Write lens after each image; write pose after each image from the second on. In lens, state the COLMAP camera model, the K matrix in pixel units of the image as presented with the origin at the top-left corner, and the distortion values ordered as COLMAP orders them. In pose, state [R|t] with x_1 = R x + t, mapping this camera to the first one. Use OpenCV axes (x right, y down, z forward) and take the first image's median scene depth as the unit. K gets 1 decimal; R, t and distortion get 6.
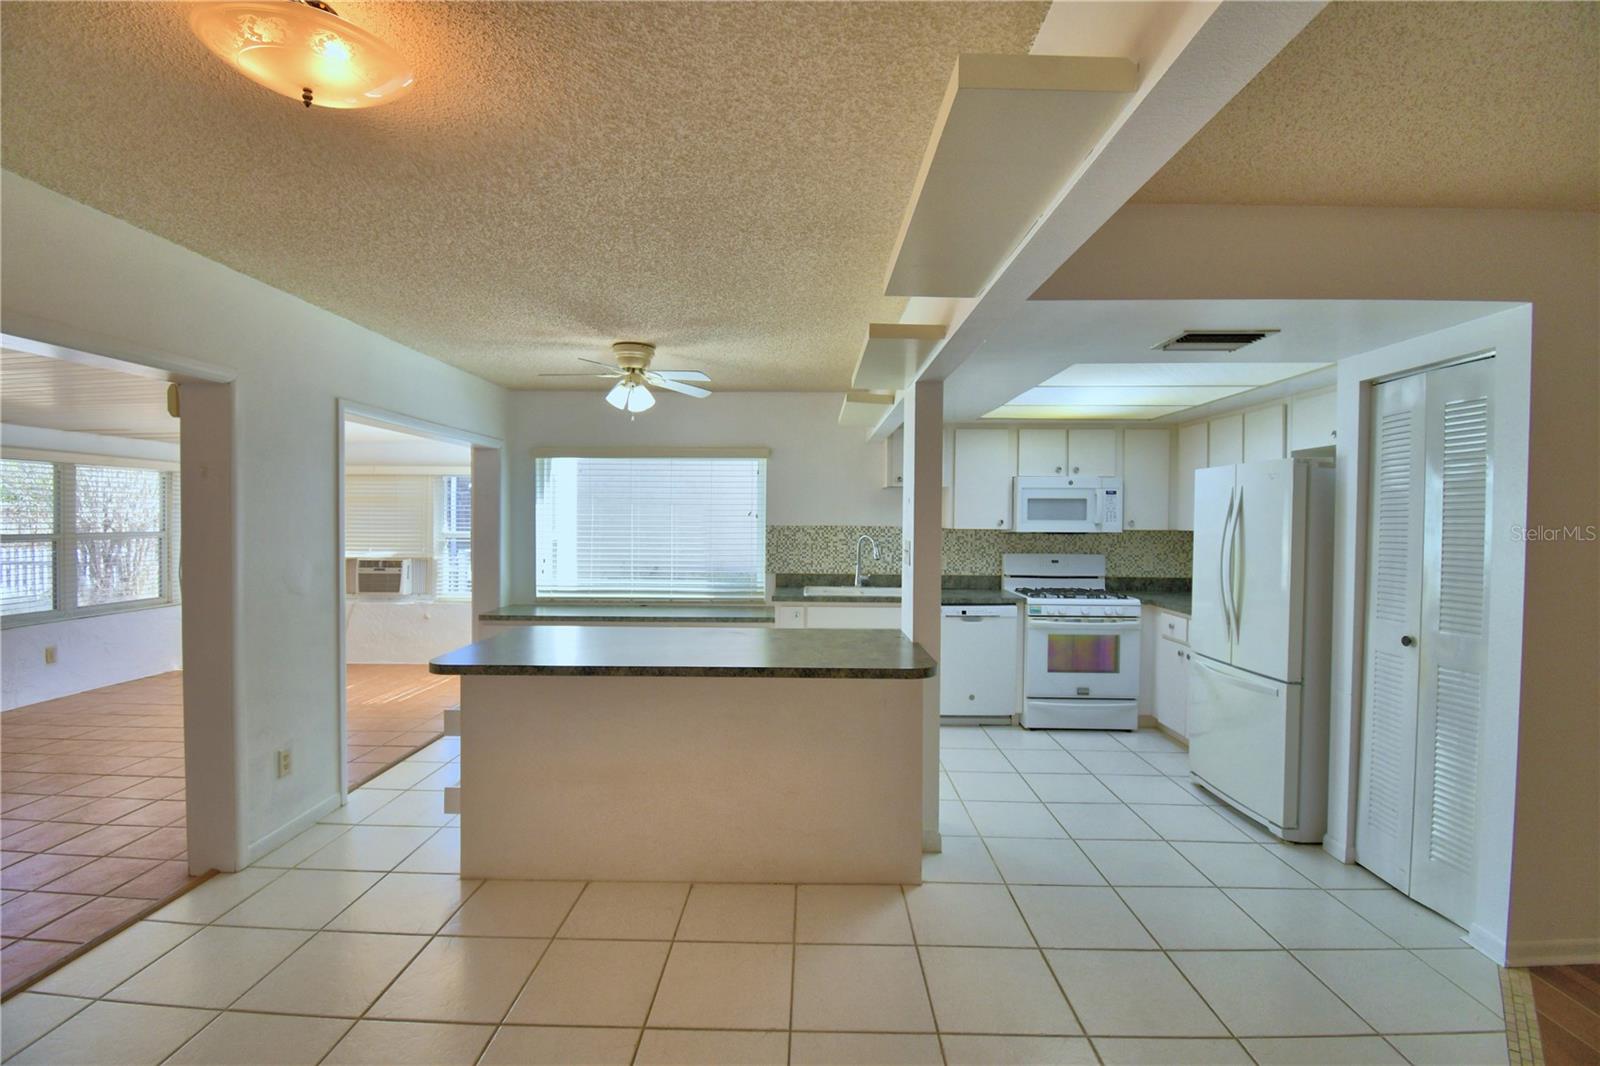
lens RADIAL K [[715.8, 0, 793.2], [0, 715.8, 531.0], [0, 0, 1]] dist [0.019728, -0.026367]
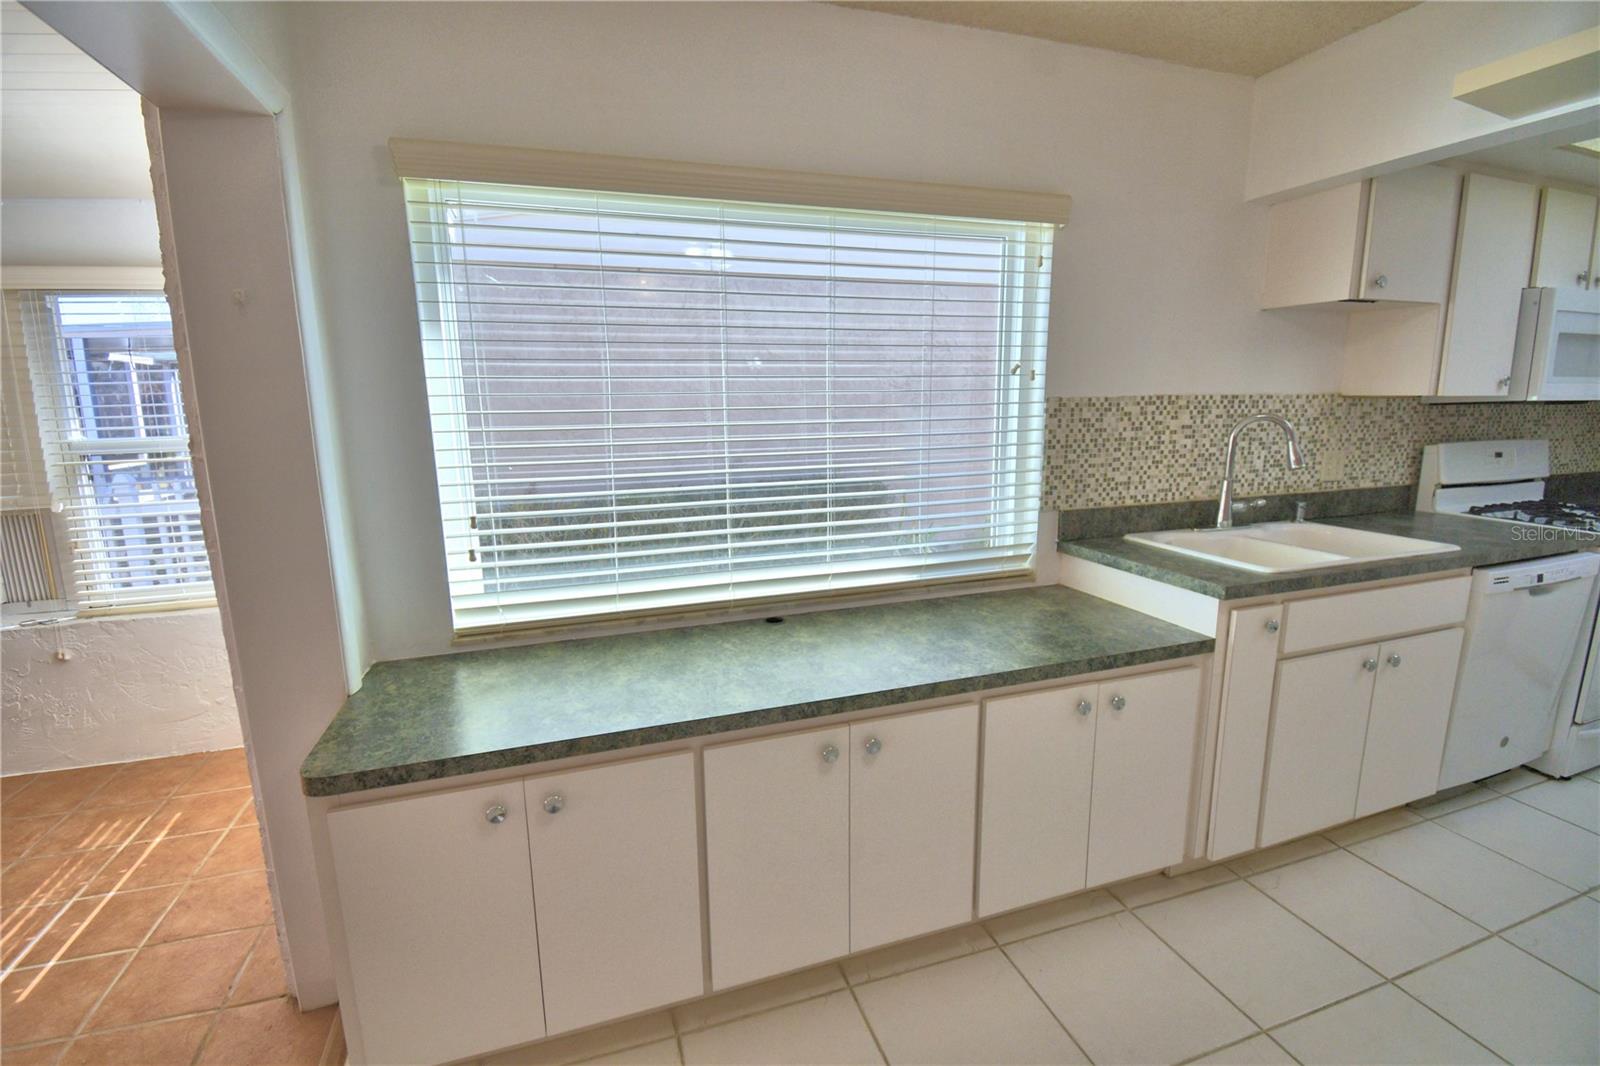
lens RADIAL K [[715.8, 0, 793.2], [0, 715.8, 531.0], [0, 0, 1]] dist [0.019728, -0.026367]
pose [[0.943516, -0.079465, 0.321656, -0.315913], [0.027921, 0.986429, 0.161796, -0.002768], [-0.330148, -0.143676, 0.932931, 0.650108]]
